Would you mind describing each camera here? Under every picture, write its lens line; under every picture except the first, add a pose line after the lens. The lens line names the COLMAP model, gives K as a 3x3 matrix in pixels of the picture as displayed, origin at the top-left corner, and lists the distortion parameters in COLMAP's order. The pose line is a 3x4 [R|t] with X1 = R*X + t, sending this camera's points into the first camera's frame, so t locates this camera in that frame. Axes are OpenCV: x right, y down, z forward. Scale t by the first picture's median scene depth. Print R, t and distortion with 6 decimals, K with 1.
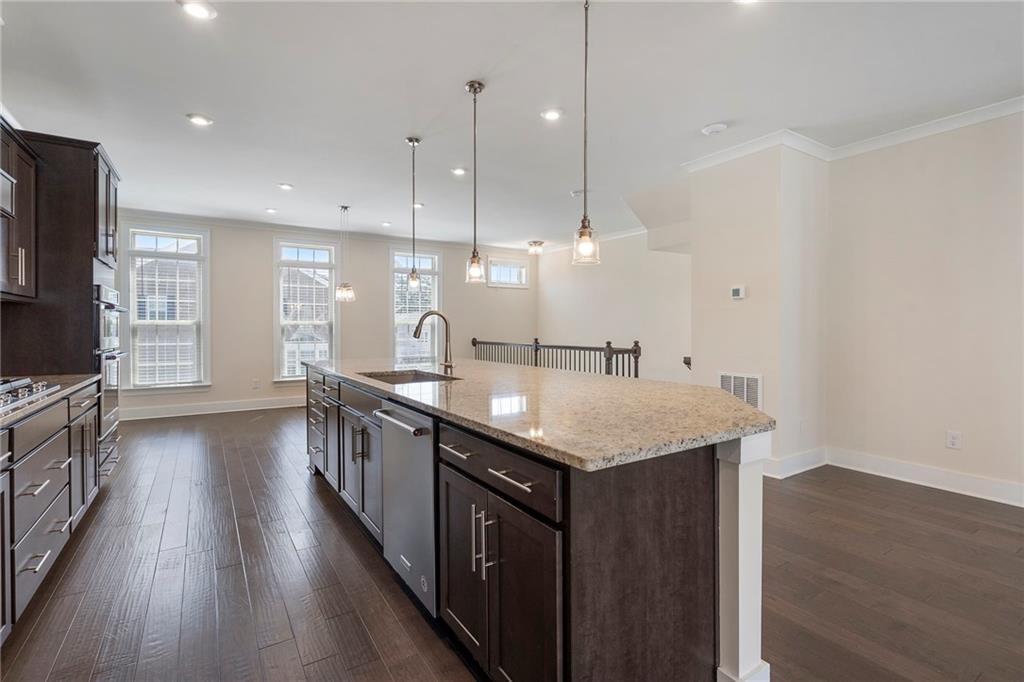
lens RADIAL K [[471.5, 0, 515.9], [0, 471.5, 335.8], [0, 0, 1]] dist [-0.008690, 0.002640]
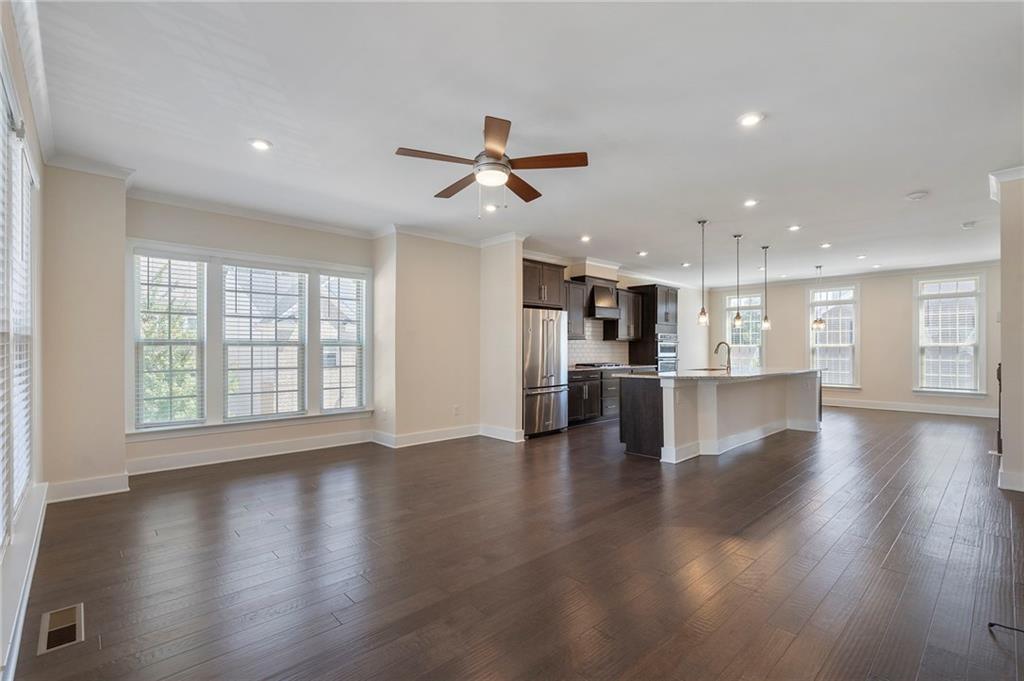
lens RADIAL K [[471.5, 0, 494.8], [0, 471.5, 346.3], [0, 0, 1]] dist [-0.008690, 0.002640]
pose [[0.149099, -0.003669, -0.988815, 0.788848], [-0.016375, 0.999847, -0.006179, -0.000349], [0.988687, 0.017113, 0.149016, -0.174534]]
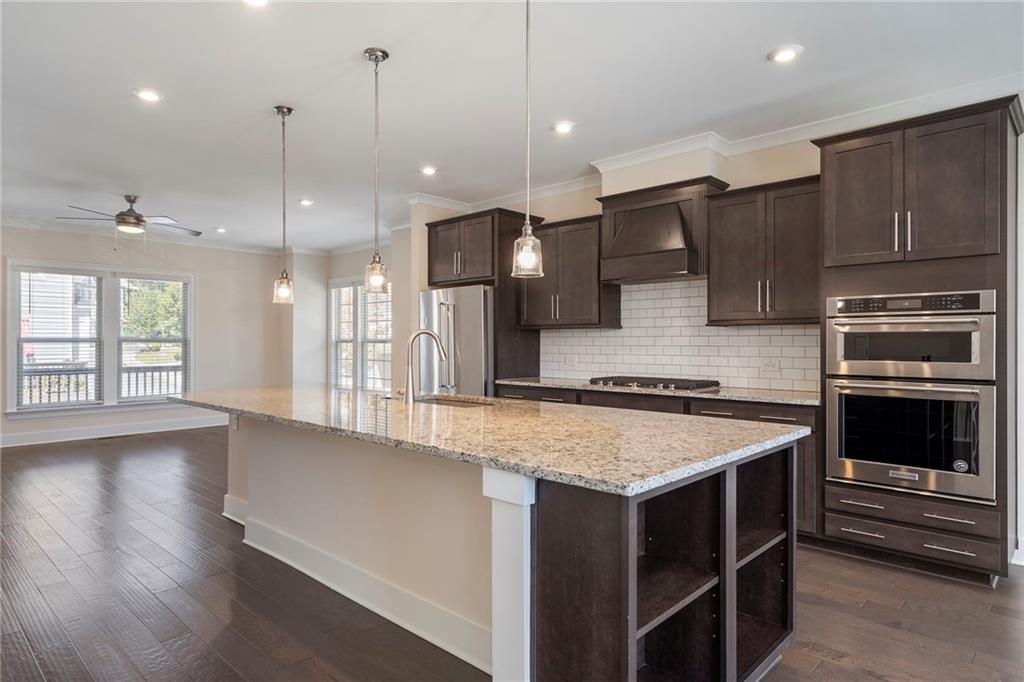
lens RADIAL K [[587.3, 0, 507.0], [0, 587.3, 339.9], [0, 0, 1]] dist [0.002397, 0.004497]
pose [[-0.973686, -0.001399, -0.227891, -0.027019], [-0.003475, 0.999956, 0.008708, -0.017890], [0.227869, 0.009270, -0.973648, 0.857757]]
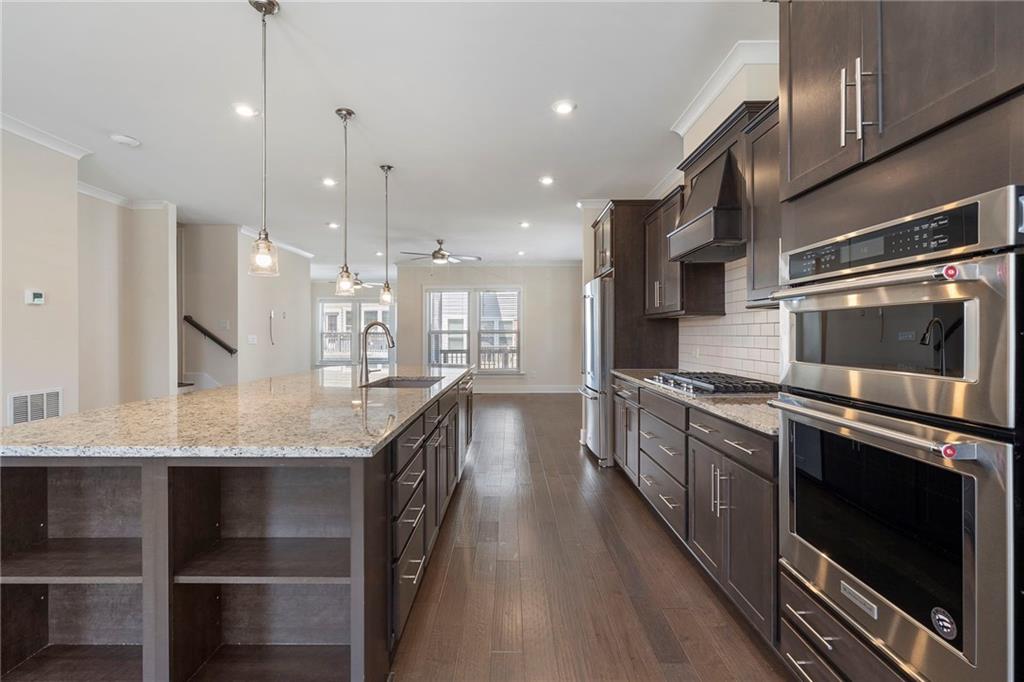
lens RADIAL K [[471.5, 0, 511.3], [0, 471.5, 336.8], [0, 0, 1]] dist [-0.008690, 0.002640]
pose [[-0.831064, -0.002329, 0.556172, -0.411940], [0.008629, 0.999817, 0.017080, -0.014496], [-0.556110, 0.018994, -0.830891, 0.708191]]
